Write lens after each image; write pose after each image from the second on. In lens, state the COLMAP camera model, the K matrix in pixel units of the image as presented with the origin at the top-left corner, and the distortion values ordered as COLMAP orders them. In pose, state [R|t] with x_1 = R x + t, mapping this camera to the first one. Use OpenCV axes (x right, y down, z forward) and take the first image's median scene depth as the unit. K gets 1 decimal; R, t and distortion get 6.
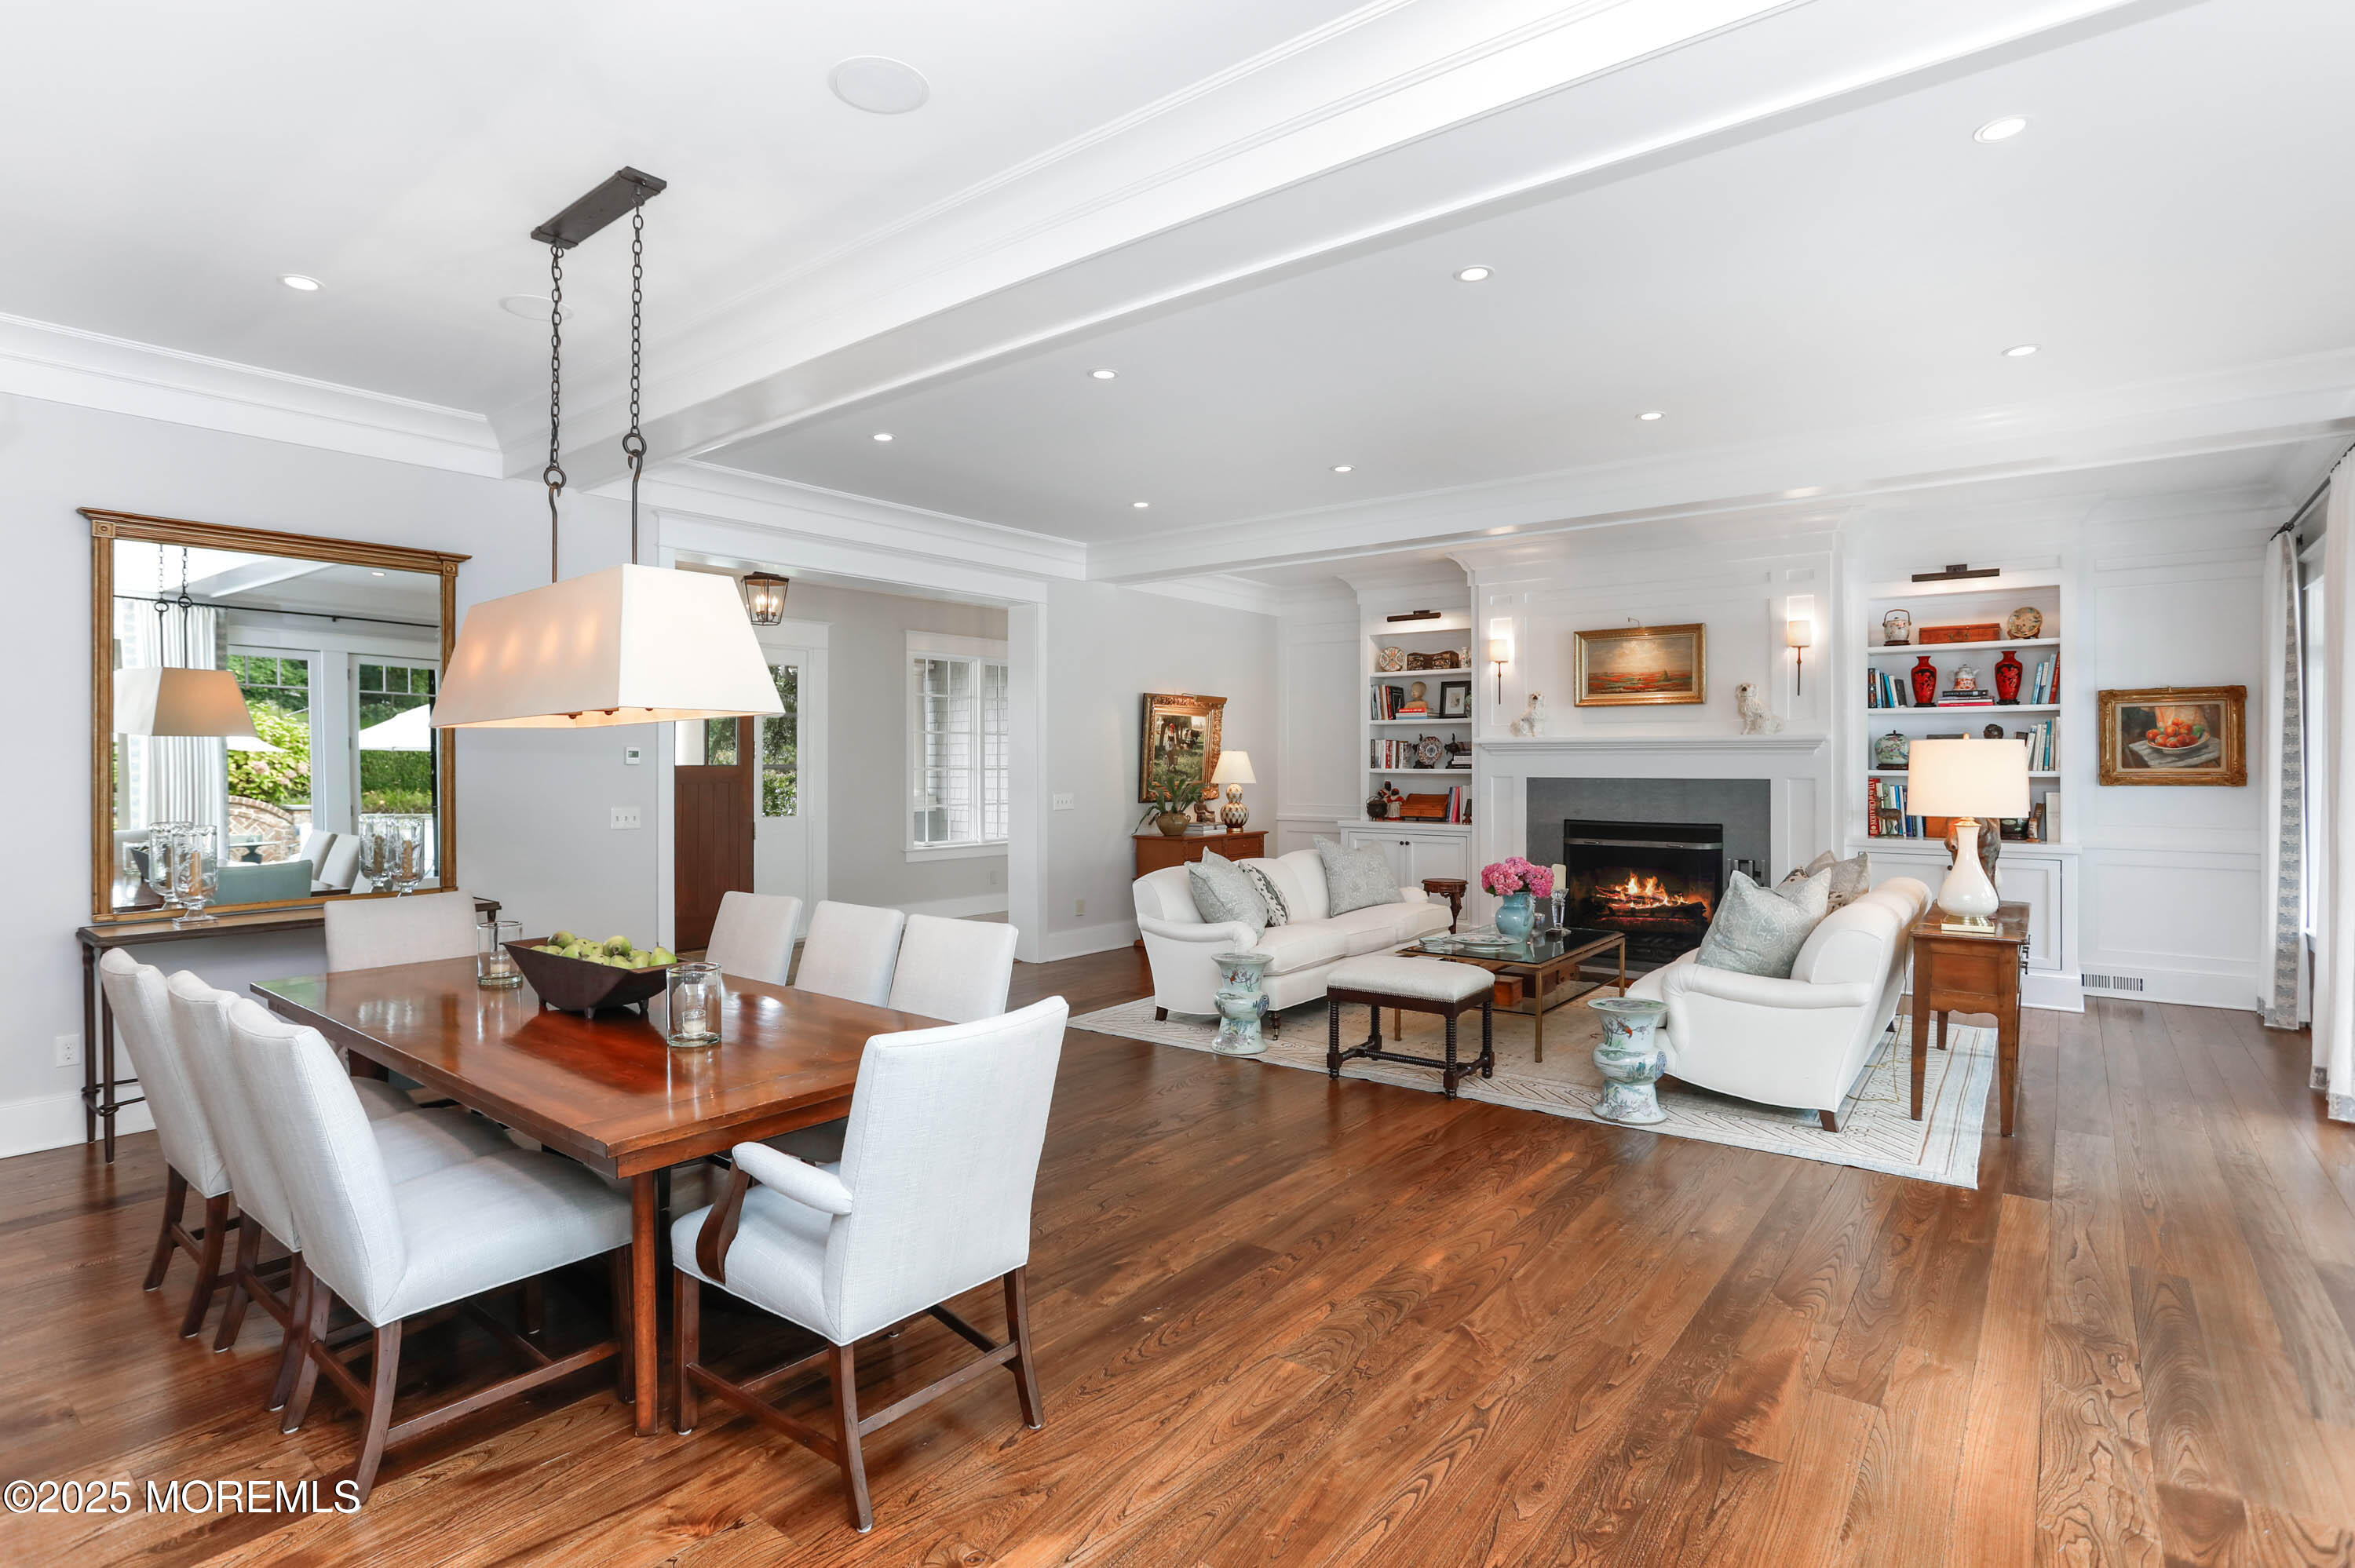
lens RADIAL K [[1198.5, 0, 1170.1], [0, 1198.5, 772.2], [0, 0, 1]] dist [-0.034136, -0.000228]
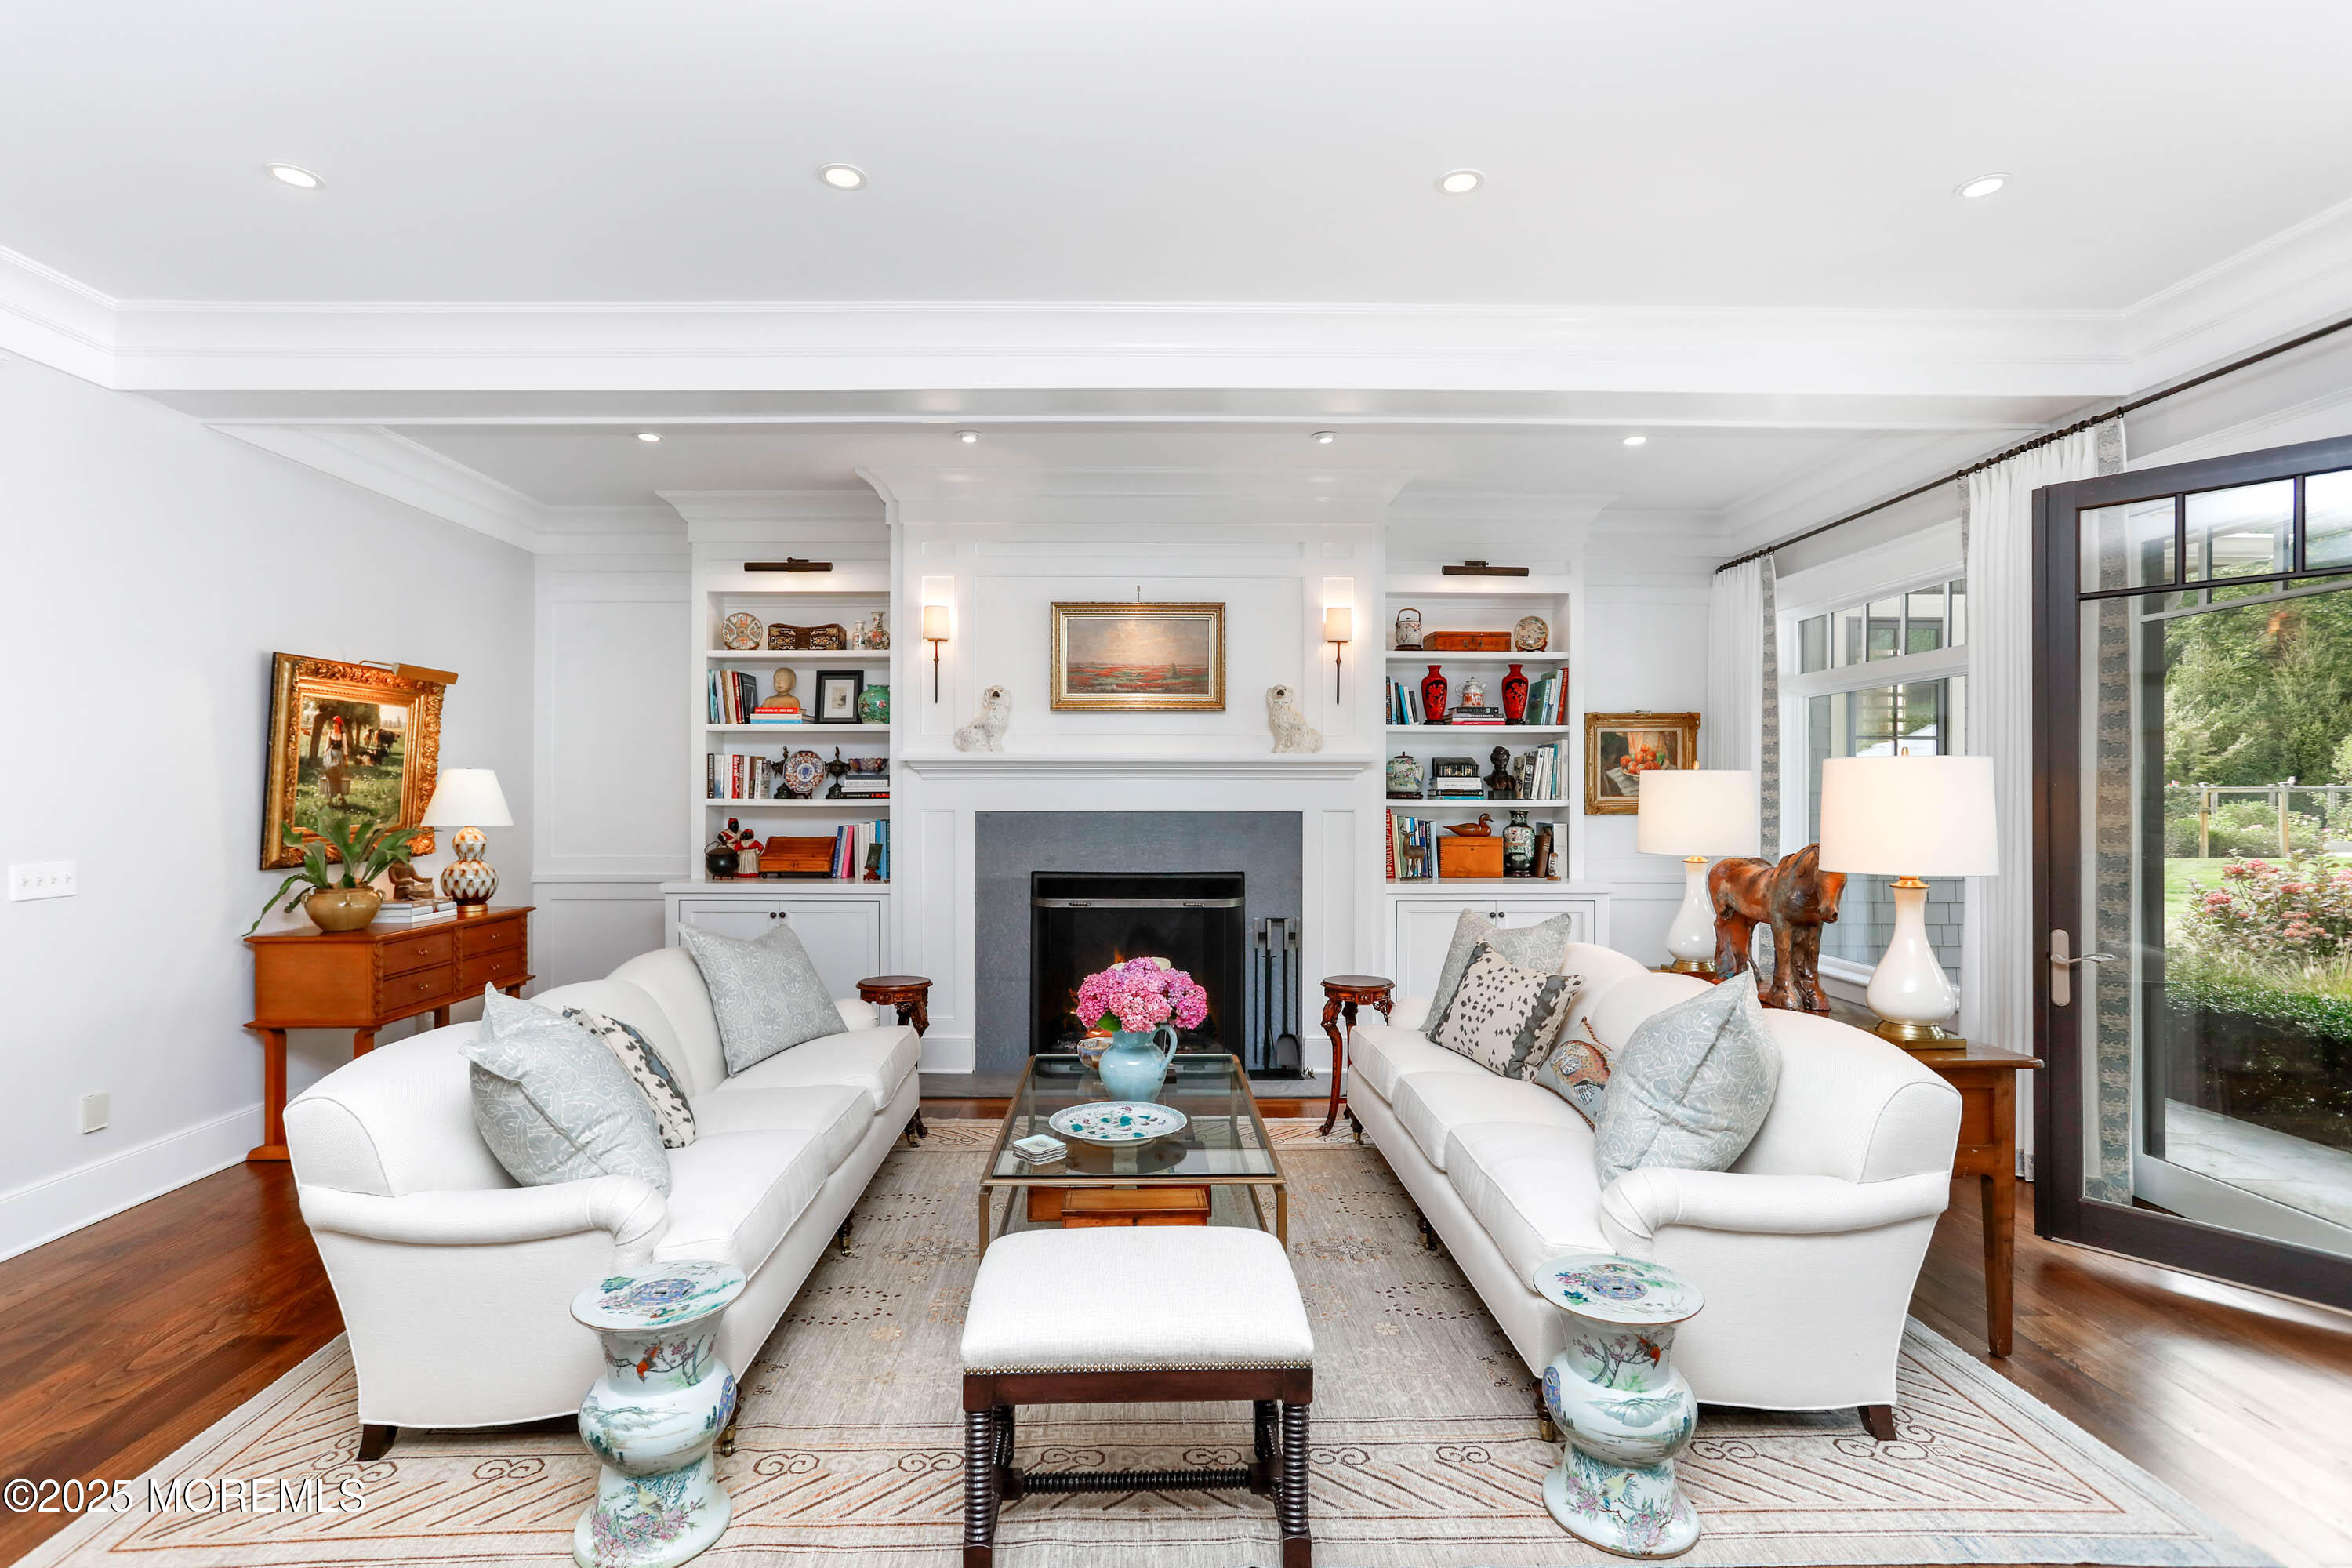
lens RADIAL K [[1148.7, 0, 1158.5], [0, 1148.7, 785.4], [0, 0, 1]] dist [-0.027950, 0.002557]
pose [[0.783791, 0.003224, 0.621016, -0.027224], [0.003859, 0.999942, -0.010061, -0.003769], [-0.621012, 0.010282, 0.783733, 0.421231]]
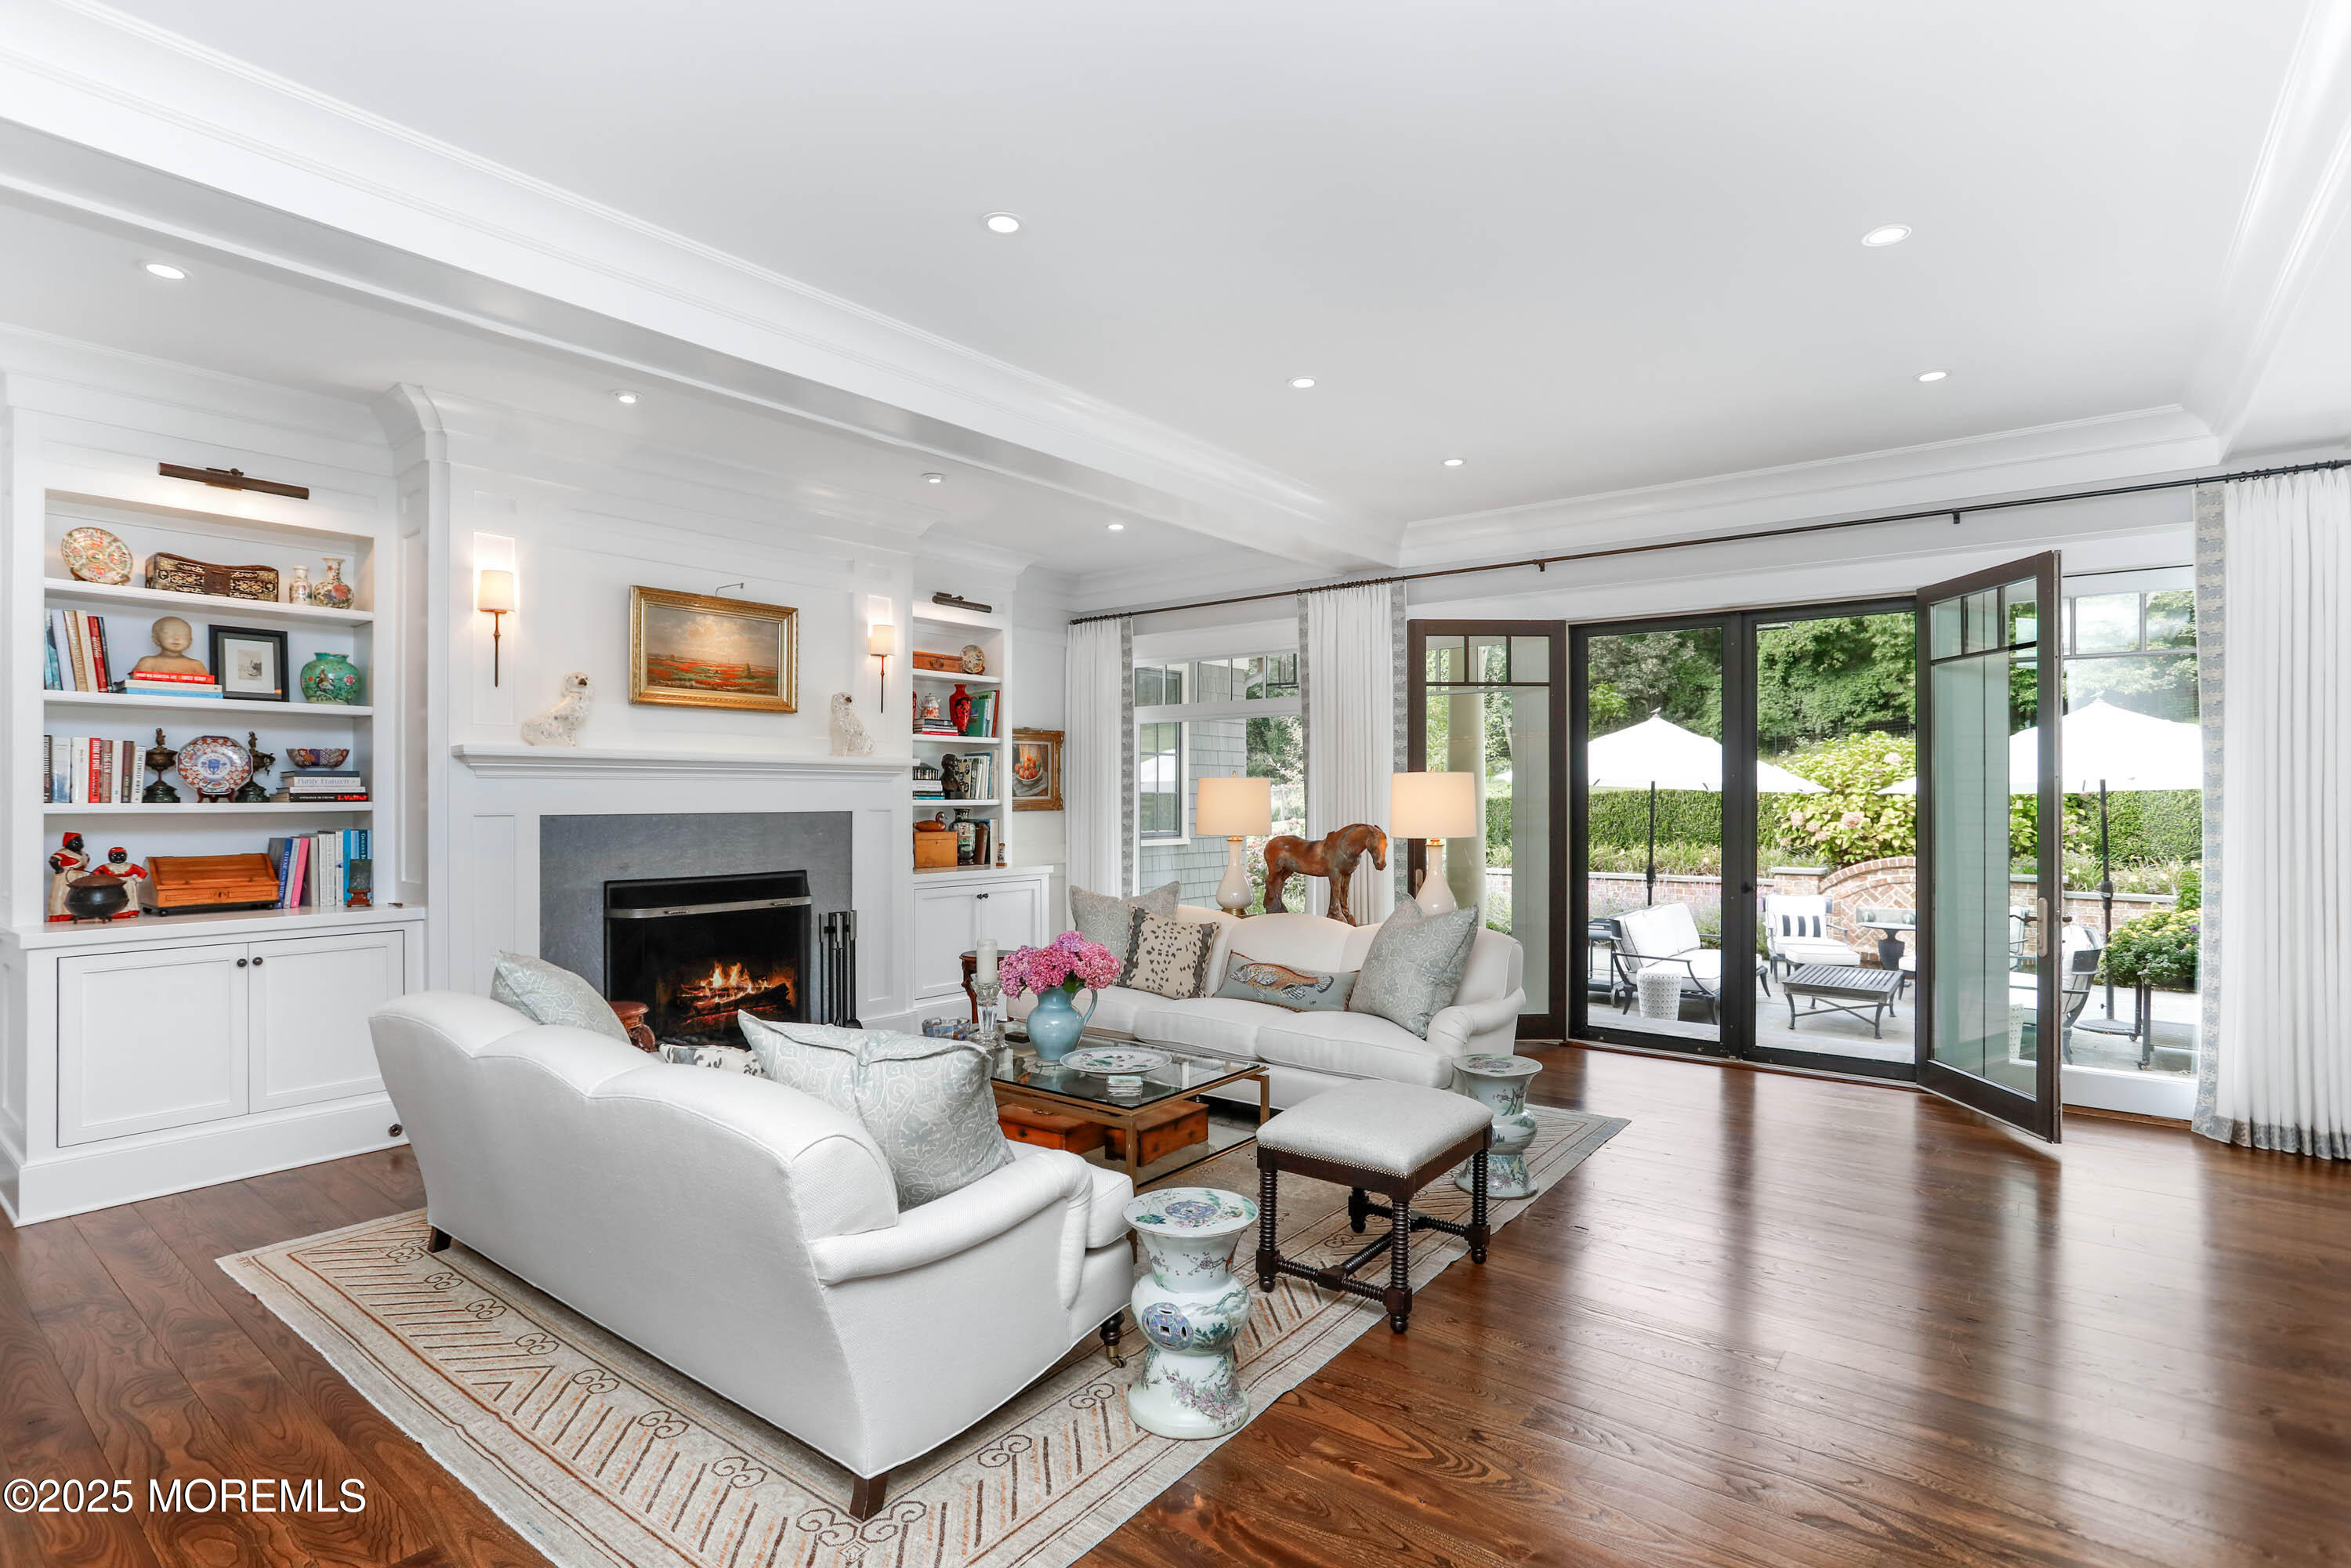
lens RADIAL K [[1148.1, 0, 1183.5], [0, 1148.1, 780.6], [0, 0, 1]] dist [-0.027950, 0.002557]
pose [[0.015289, 0.008775, 0.999845, -0.254858], [0.004885, 0.999949, -0.008850, -0.006641], [-0.999871, 0.005019, 0.015246, 0.673867]]
